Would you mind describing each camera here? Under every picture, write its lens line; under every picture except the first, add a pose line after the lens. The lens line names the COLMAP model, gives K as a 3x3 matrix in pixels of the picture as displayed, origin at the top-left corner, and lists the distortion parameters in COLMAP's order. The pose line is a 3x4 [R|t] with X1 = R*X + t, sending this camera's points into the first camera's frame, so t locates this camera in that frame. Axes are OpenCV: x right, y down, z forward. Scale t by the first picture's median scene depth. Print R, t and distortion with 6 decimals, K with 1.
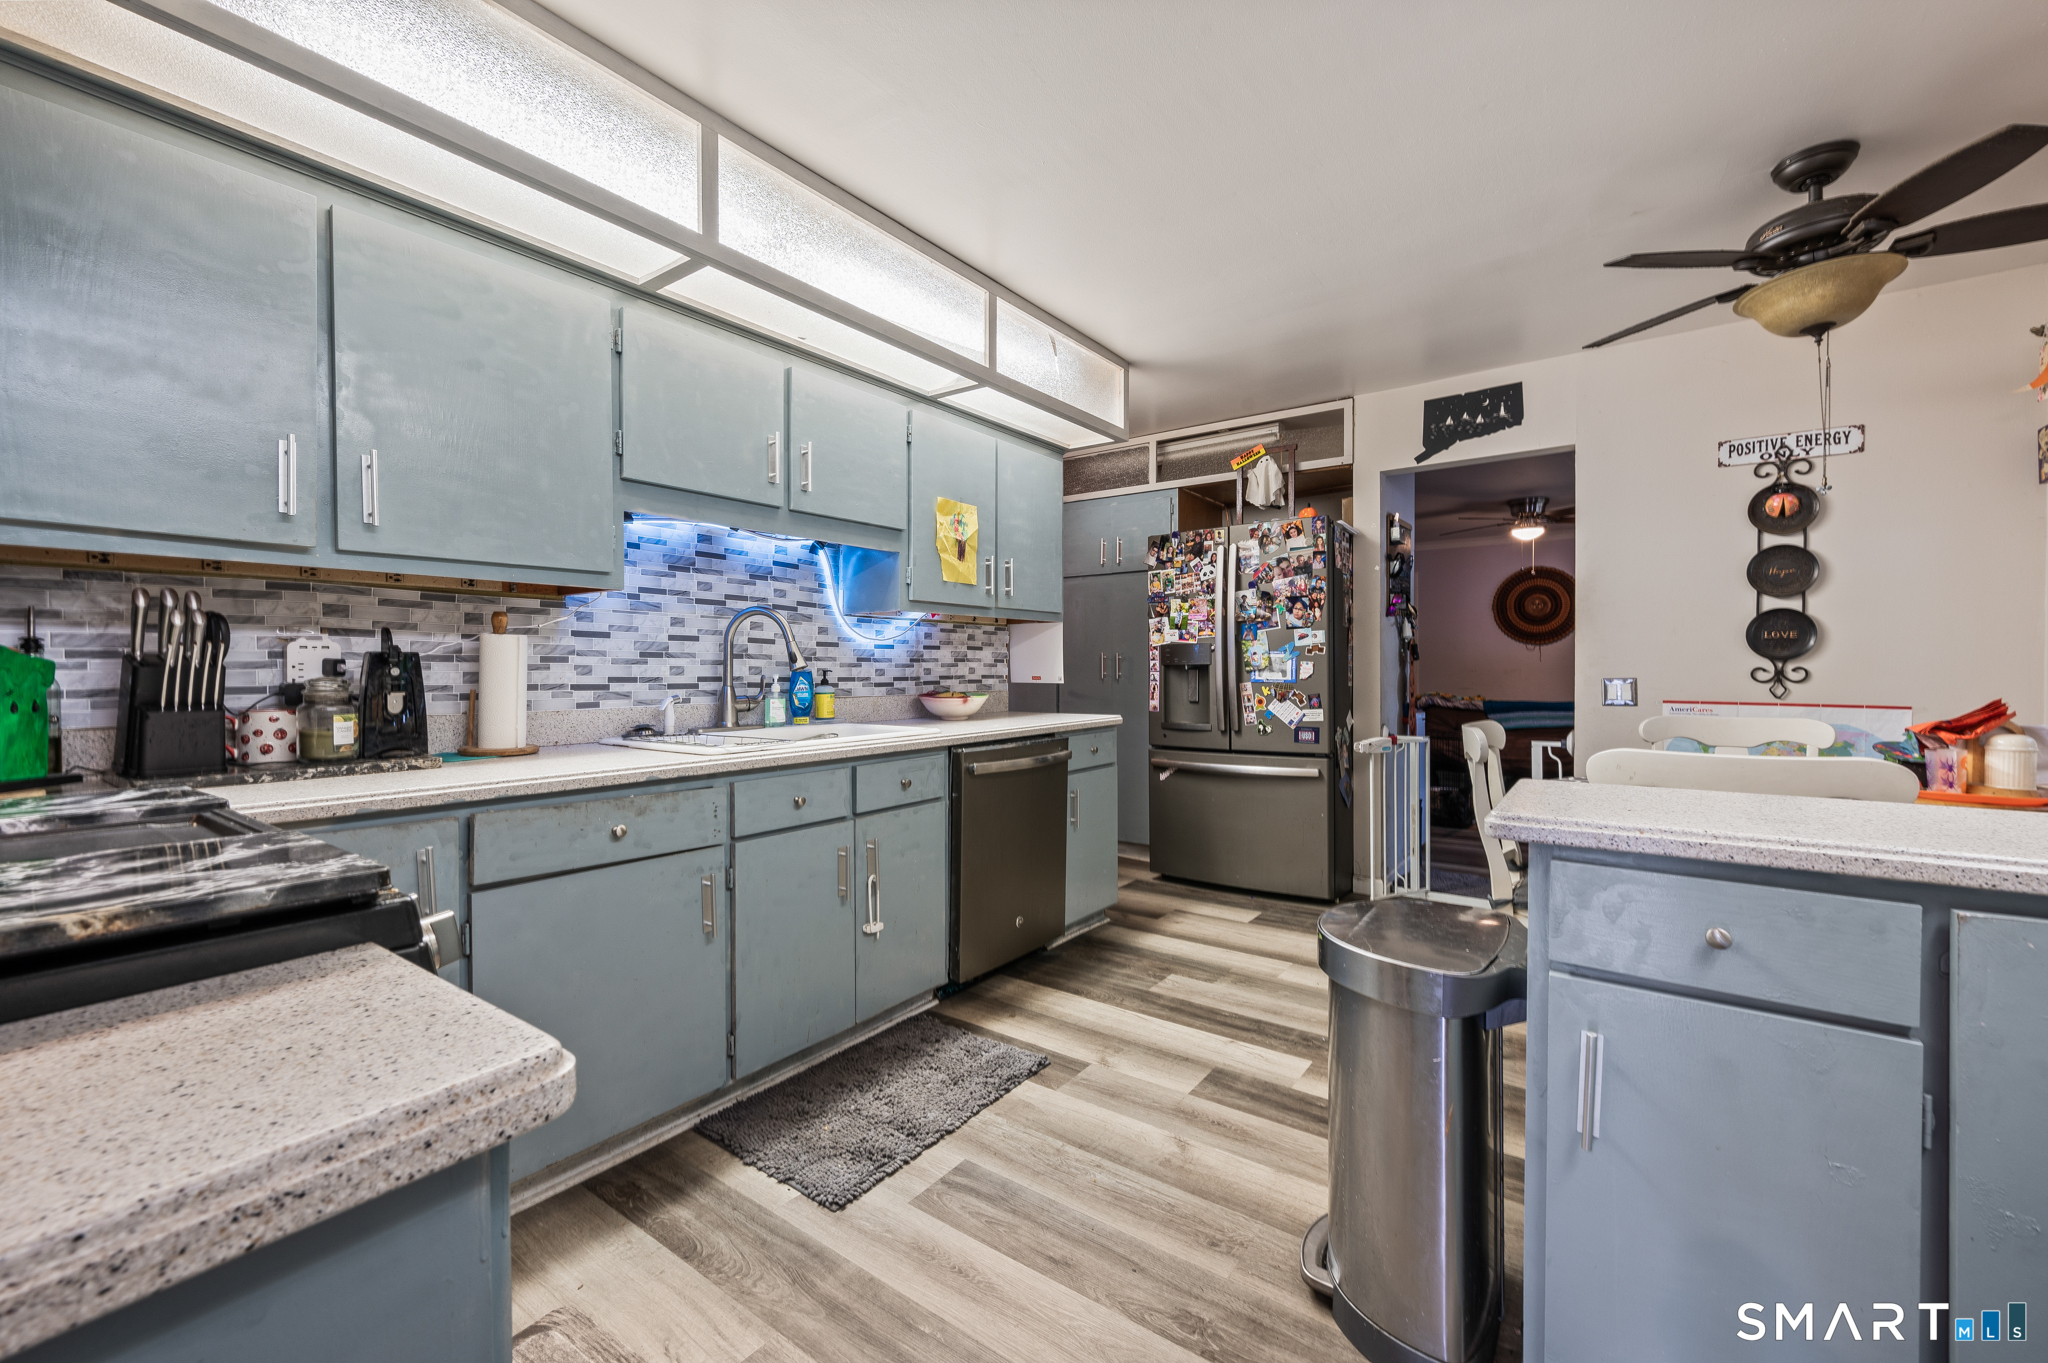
lens RADIAL K [[825.7, 0, 1018.9], [0, 825.7, 676.7], [0, 0, 1]] dist [-0.000679, -0.000016]
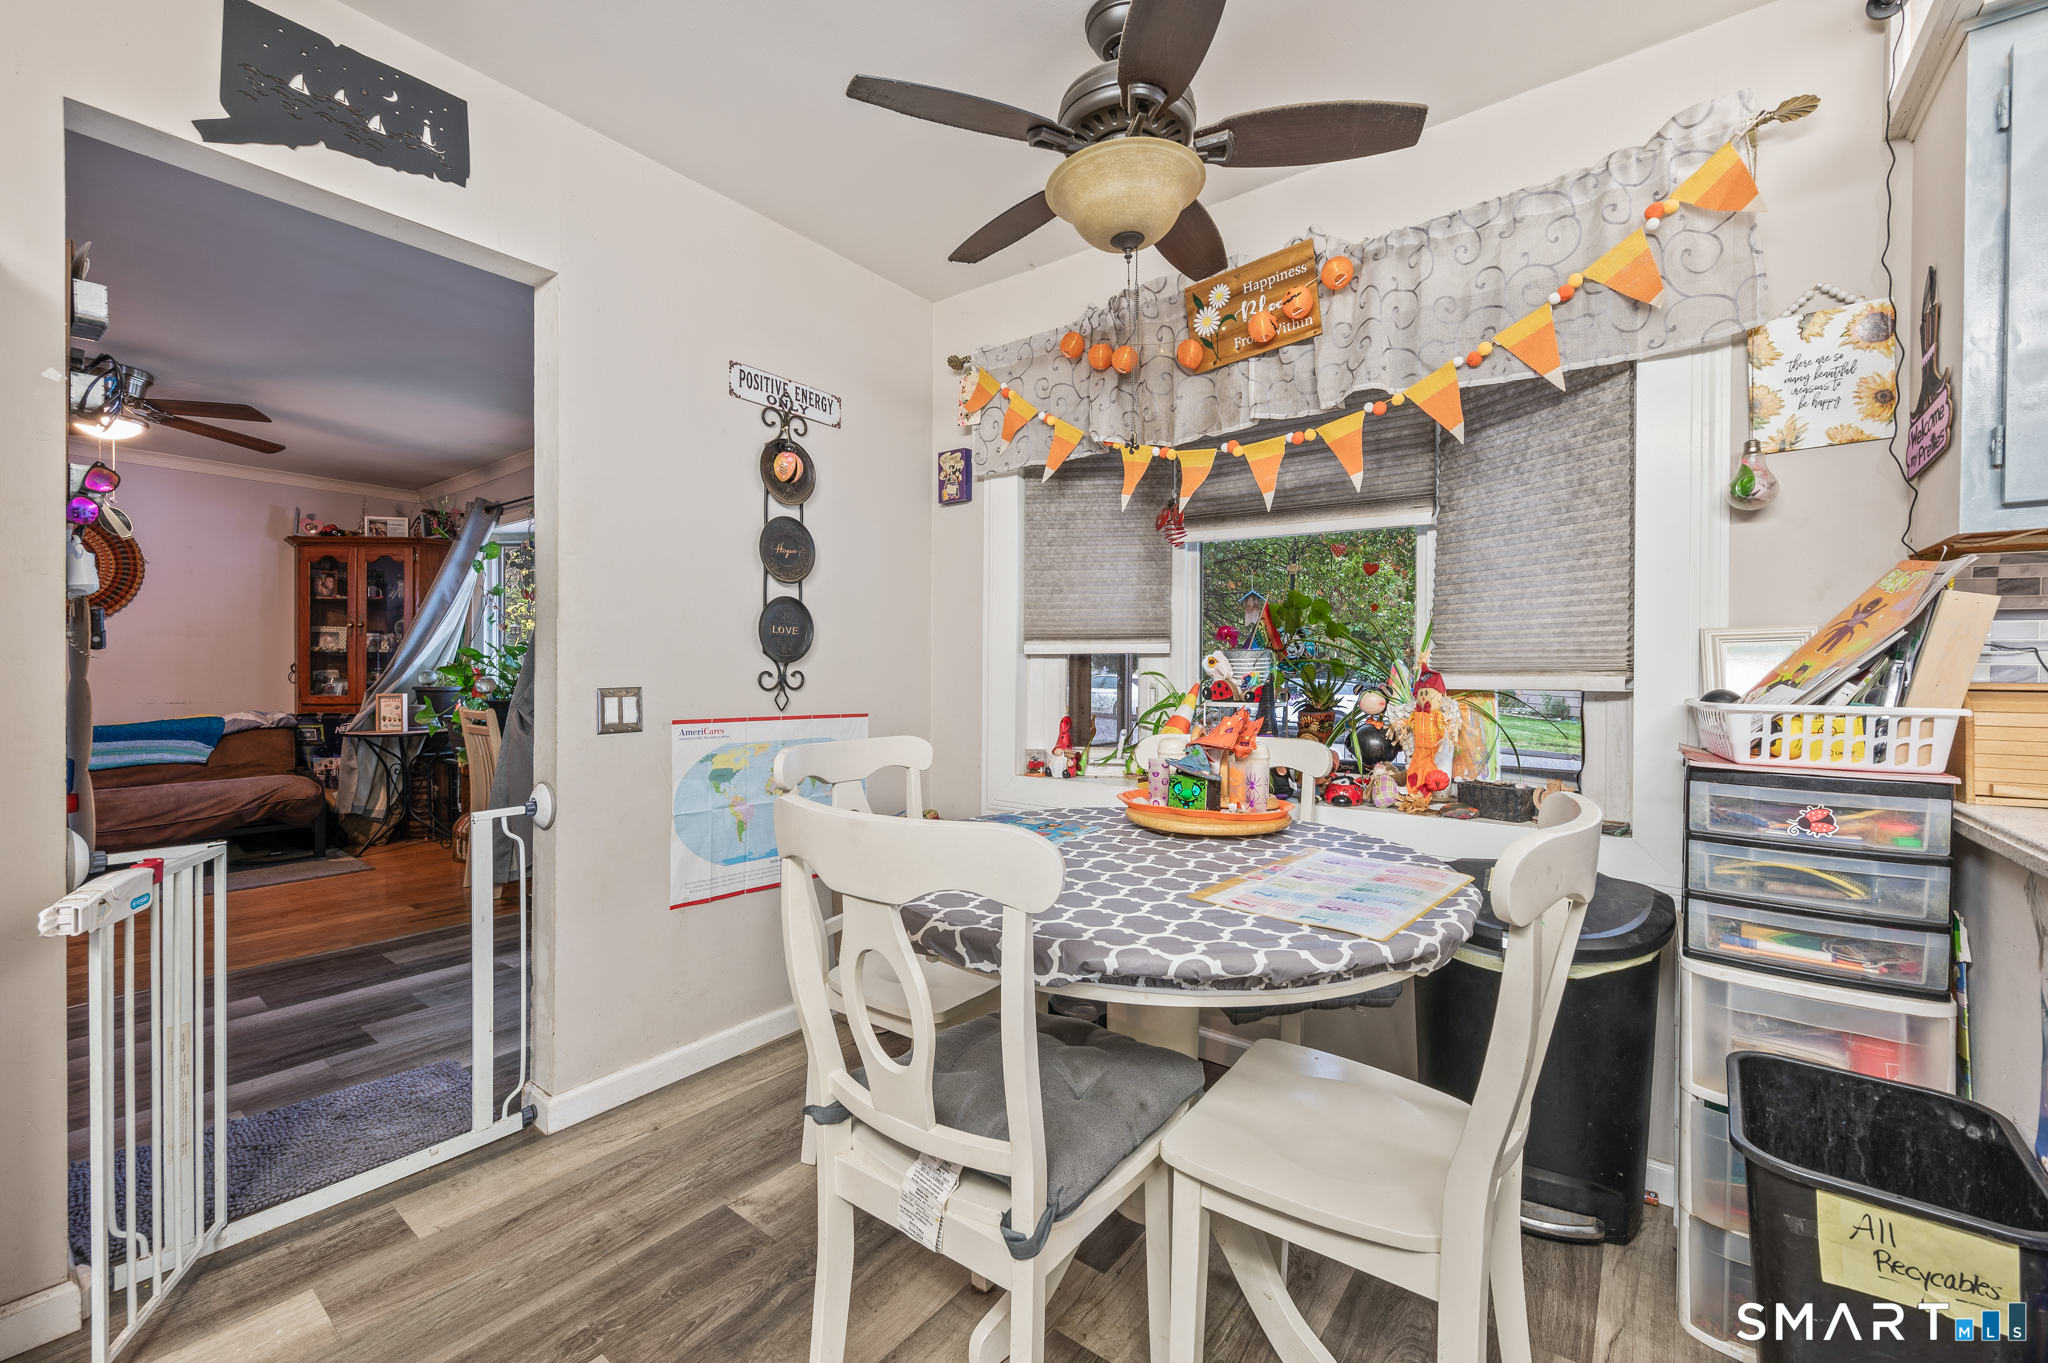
lens RADIAL K [[825.7, 0, 1010.8], [0, 825.7, 671.3], [0, 0, 1]] dist [-0.000679, -0.000016]
pose [[0.020444, -0.003318, 0.999785, 0.130205], [0.001958, 0.999993, 0.003278, -0.013143], [-0.999789, 0.001891, 0.020451, 0.761373]]
